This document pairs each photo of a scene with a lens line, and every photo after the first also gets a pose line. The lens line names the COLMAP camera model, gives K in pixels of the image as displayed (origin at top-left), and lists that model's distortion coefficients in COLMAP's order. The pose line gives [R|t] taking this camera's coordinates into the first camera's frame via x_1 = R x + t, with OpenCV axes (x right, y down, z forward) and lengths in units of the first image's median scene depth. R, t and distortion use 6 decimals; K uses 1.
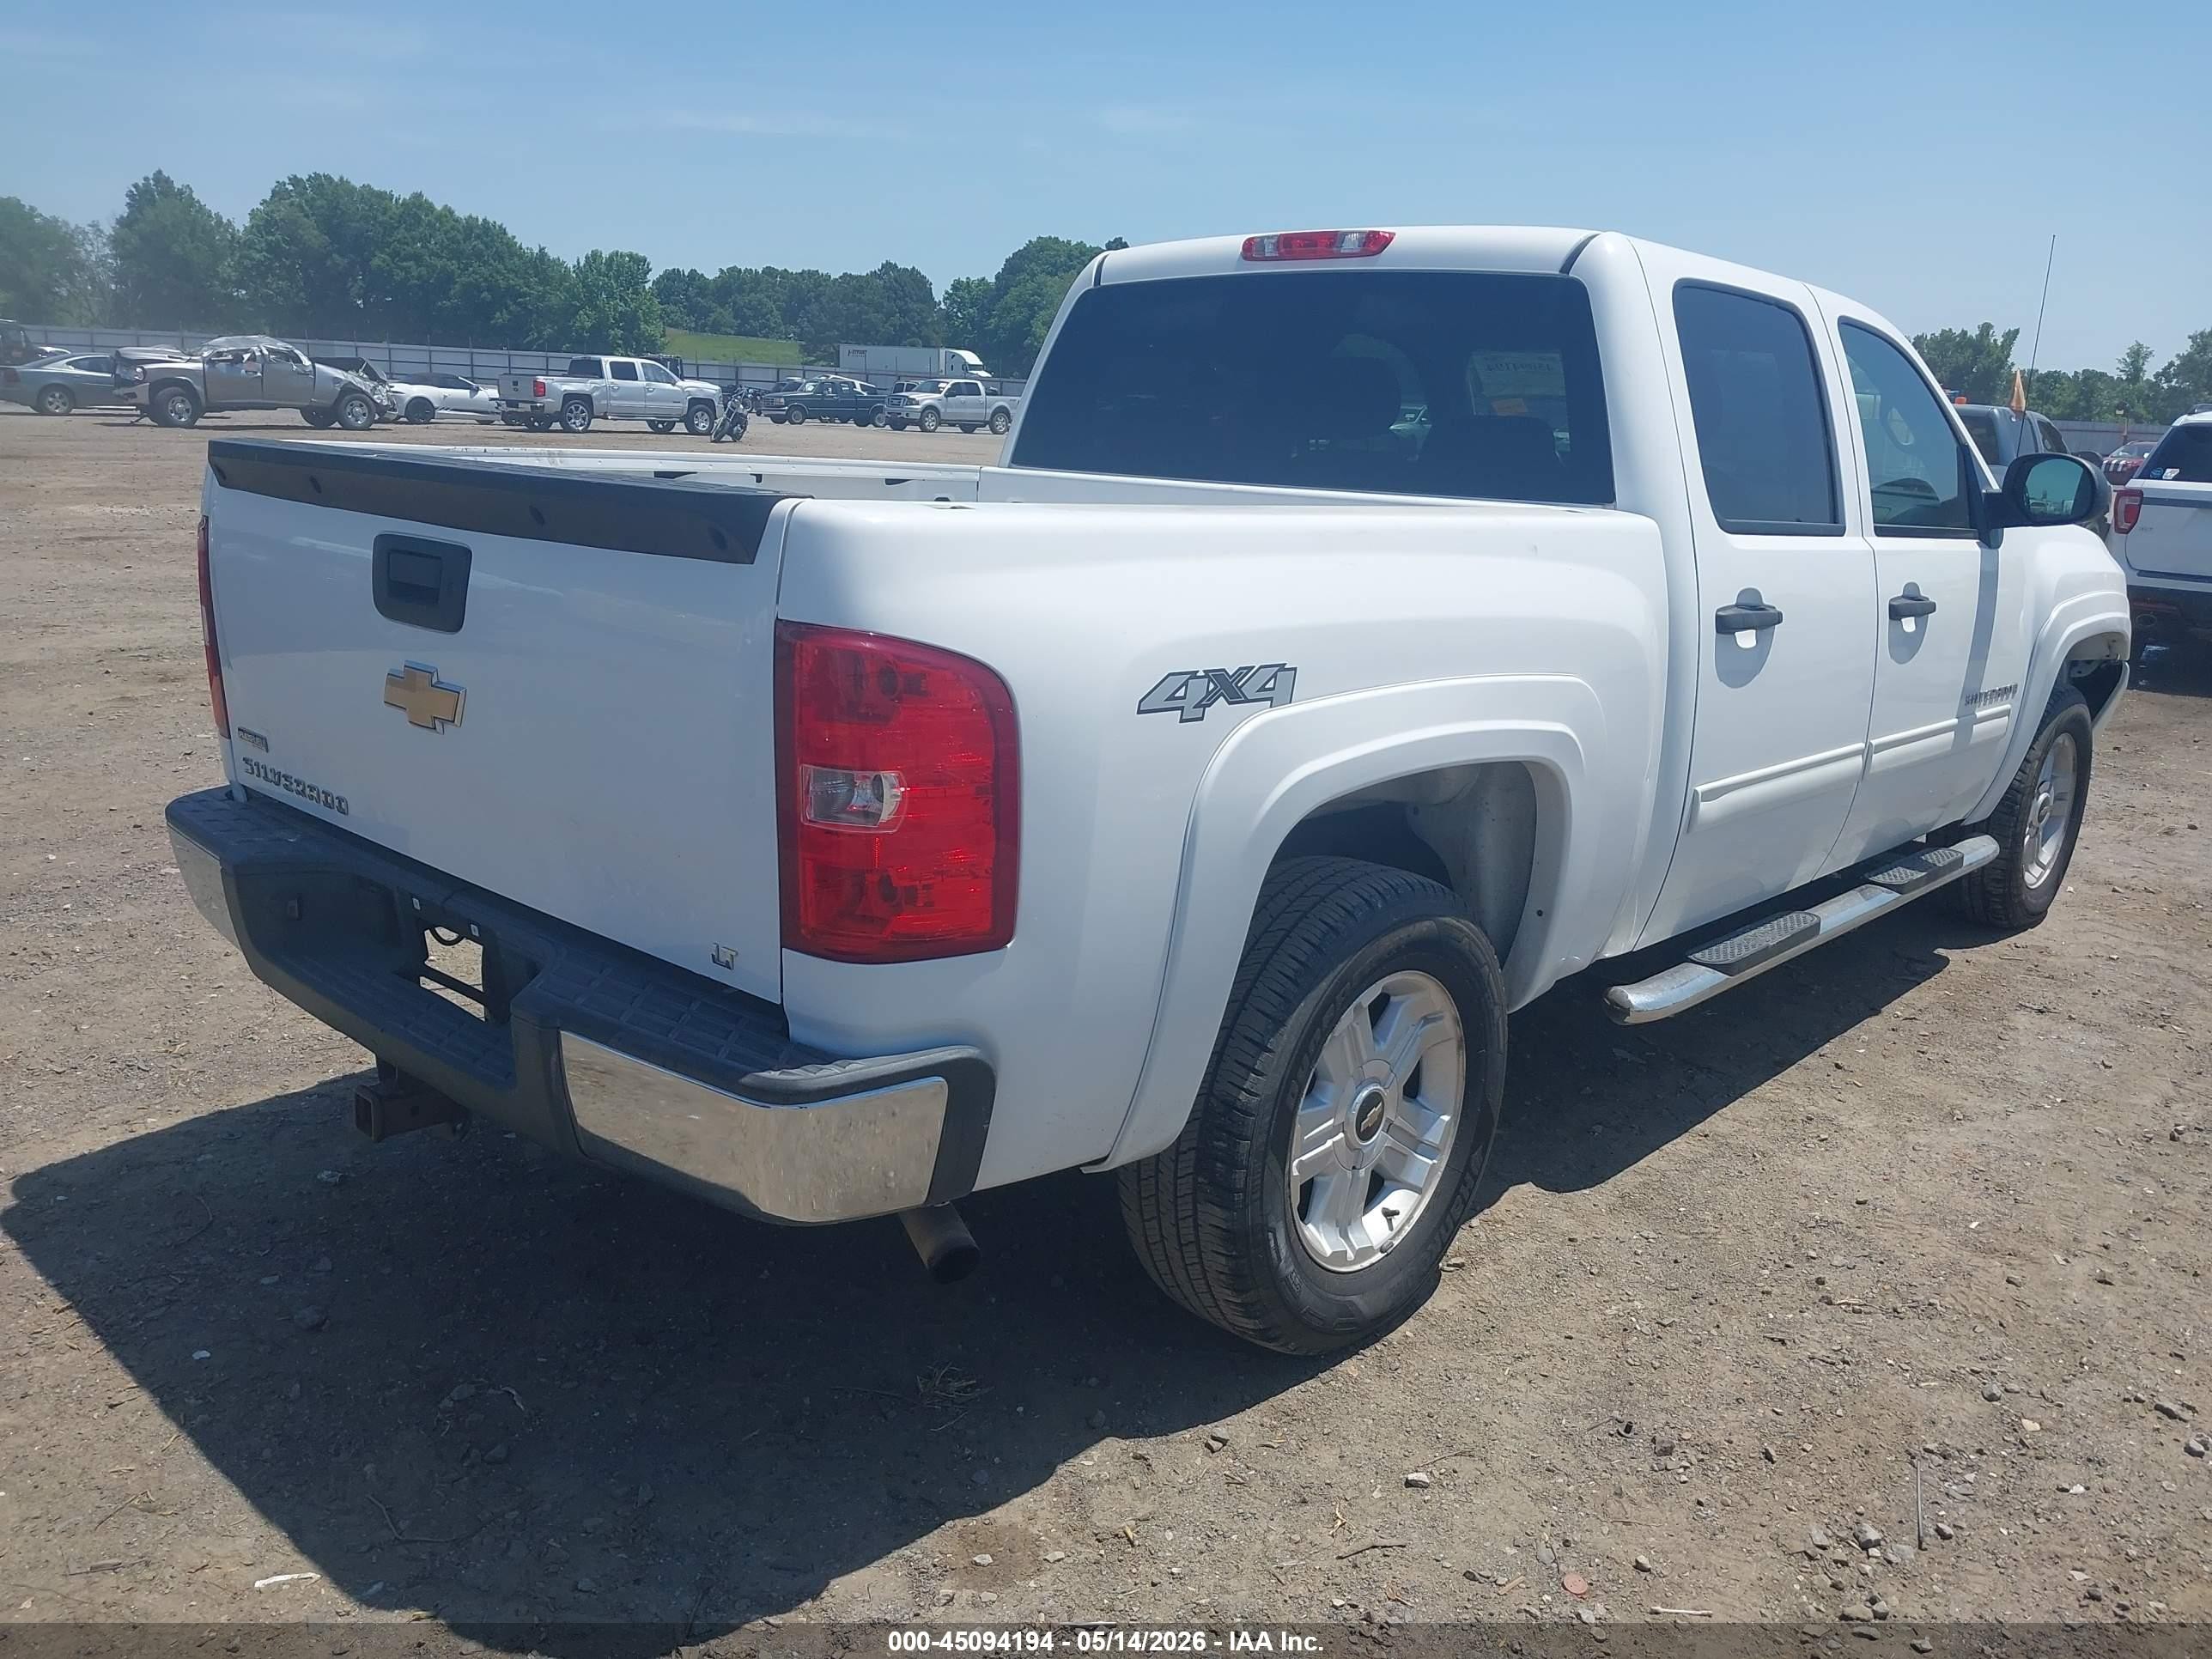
lens RADIAL K [[1743.4, 0, 1106.0], [0, 1743.4, 829.5], [0, 0, 1]] dist [0.064633, -0.073087]
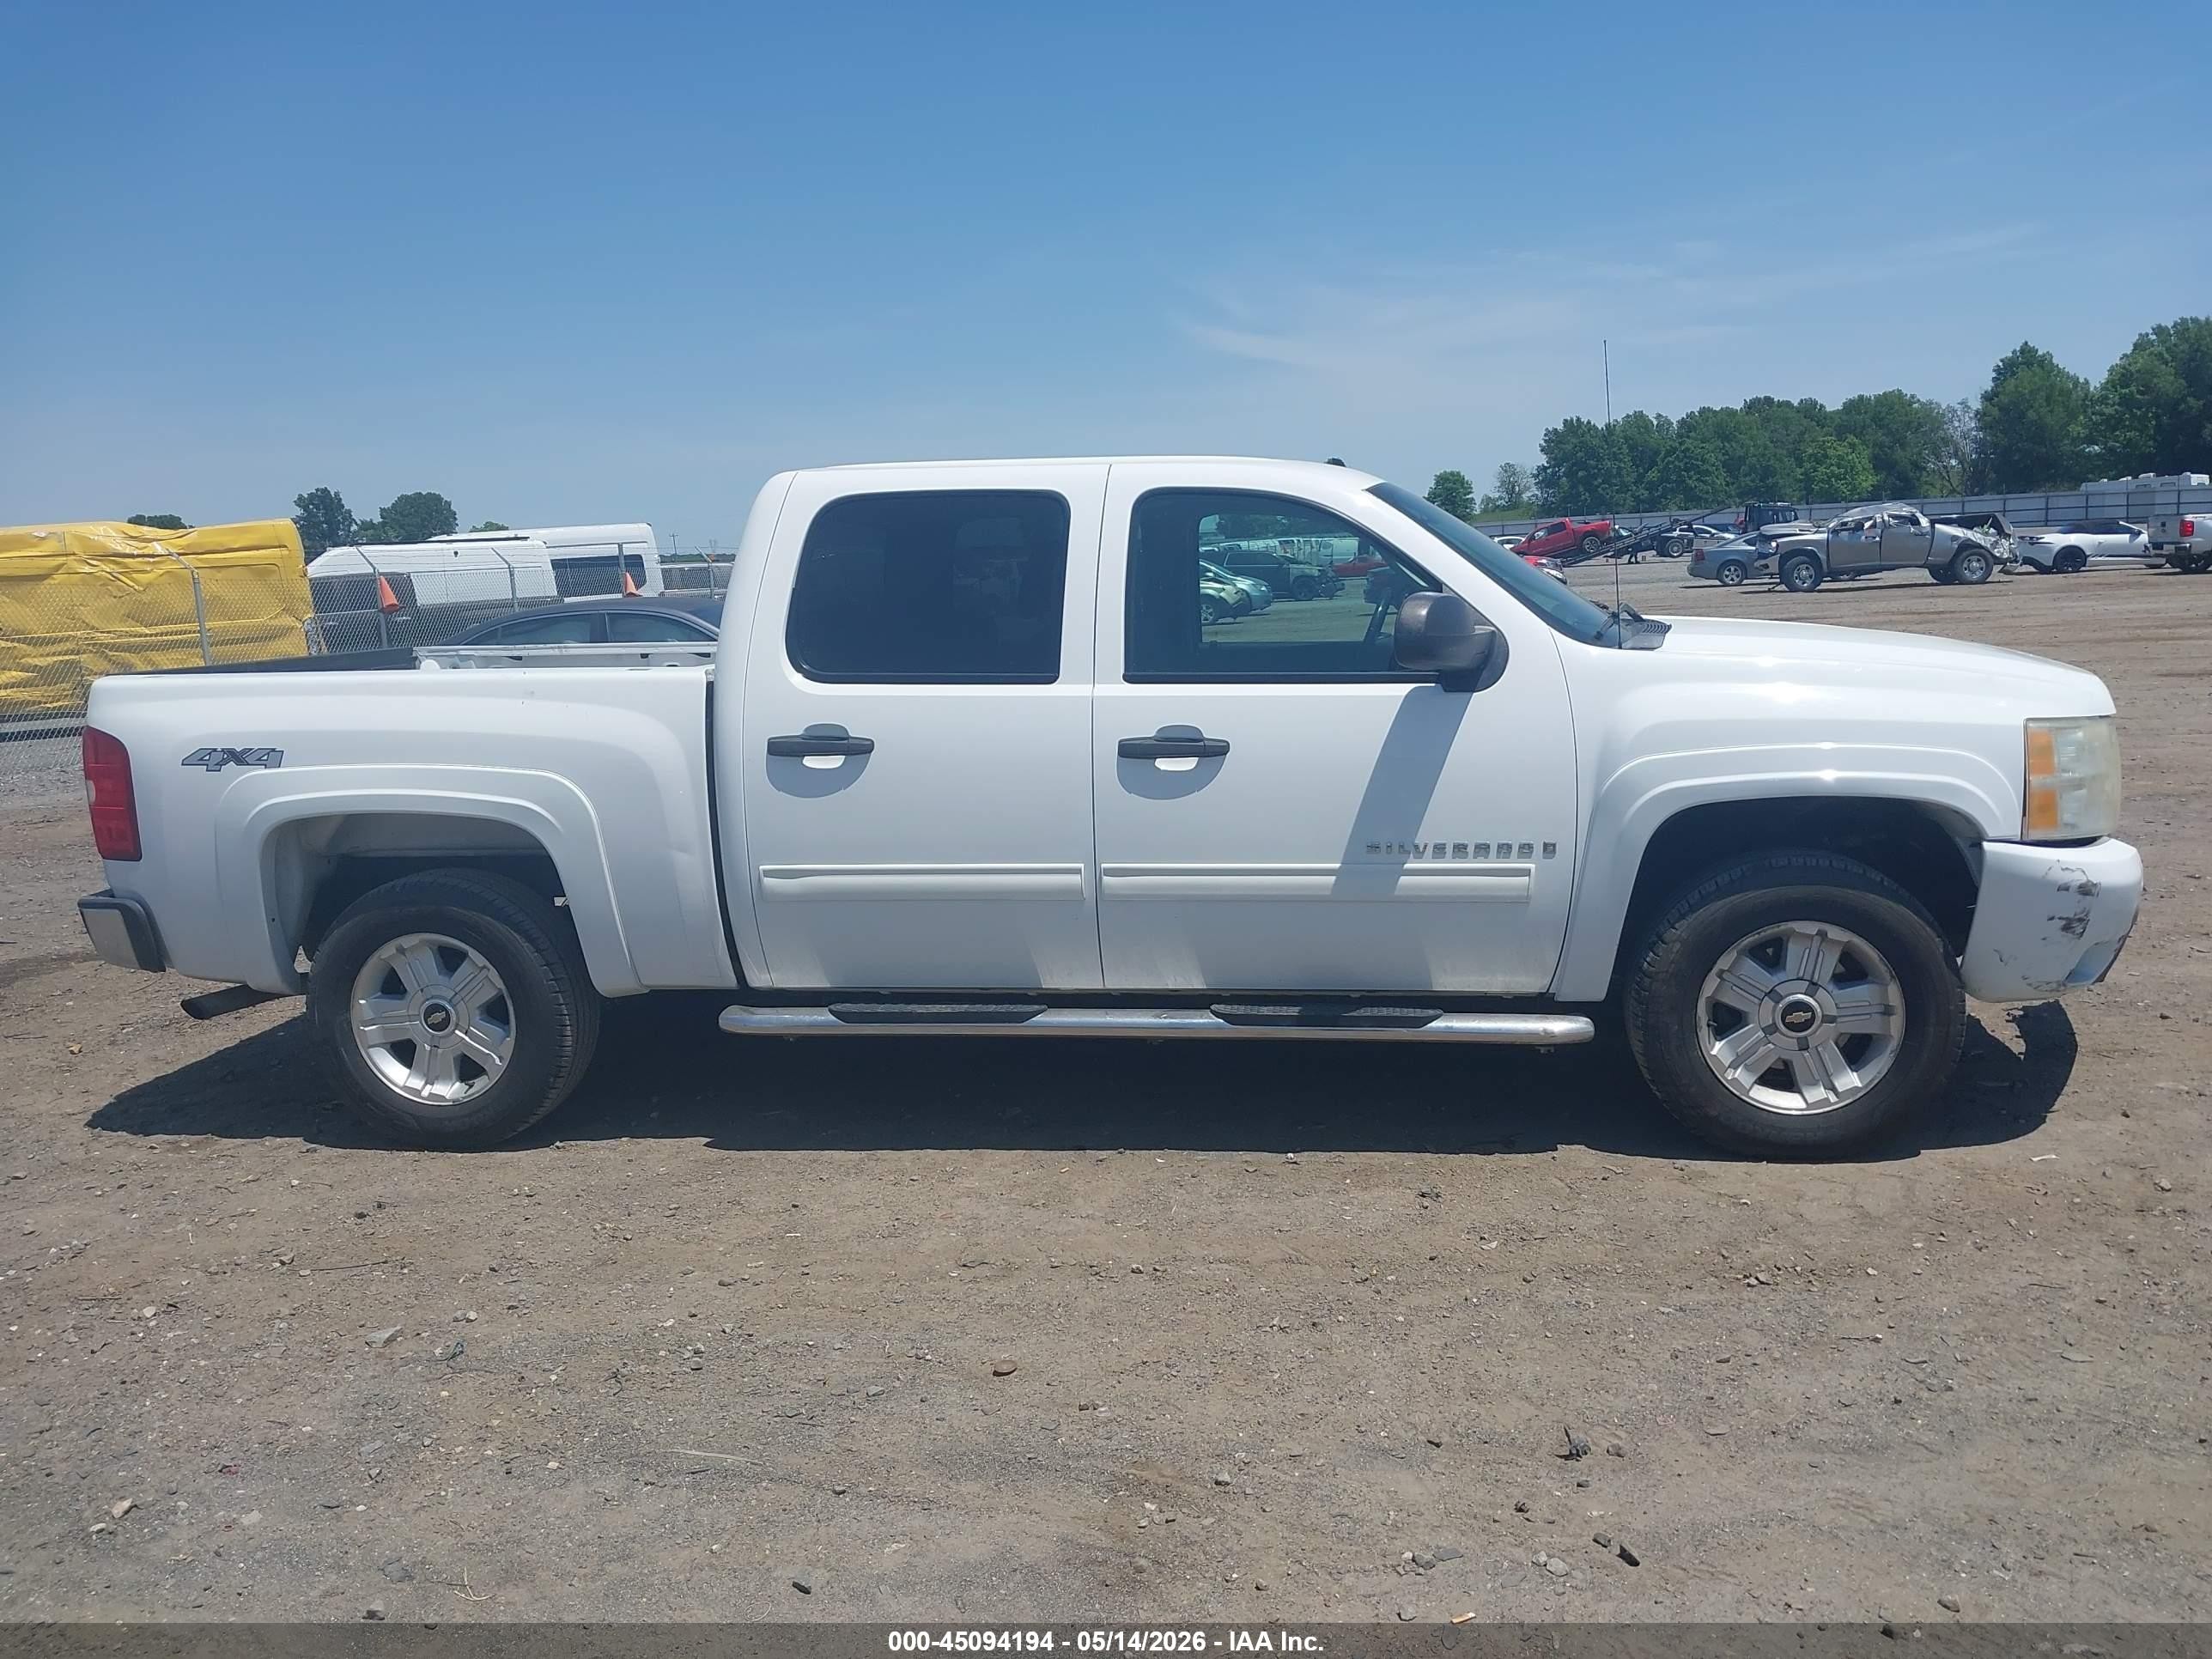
lens RADIAL K [[1761.0, 0, 1124.2], [0, 1761.0, 828.8], [0, 0, 1]] dist [-0.000226, -0.002455]
pose [[0.559681, 0.060624, -0.826488, 0.147019], [-0.130771, 0.991286, -0.015843, -0.006153], [0.818325, 0.116948, 0.562732, 0.041282]]
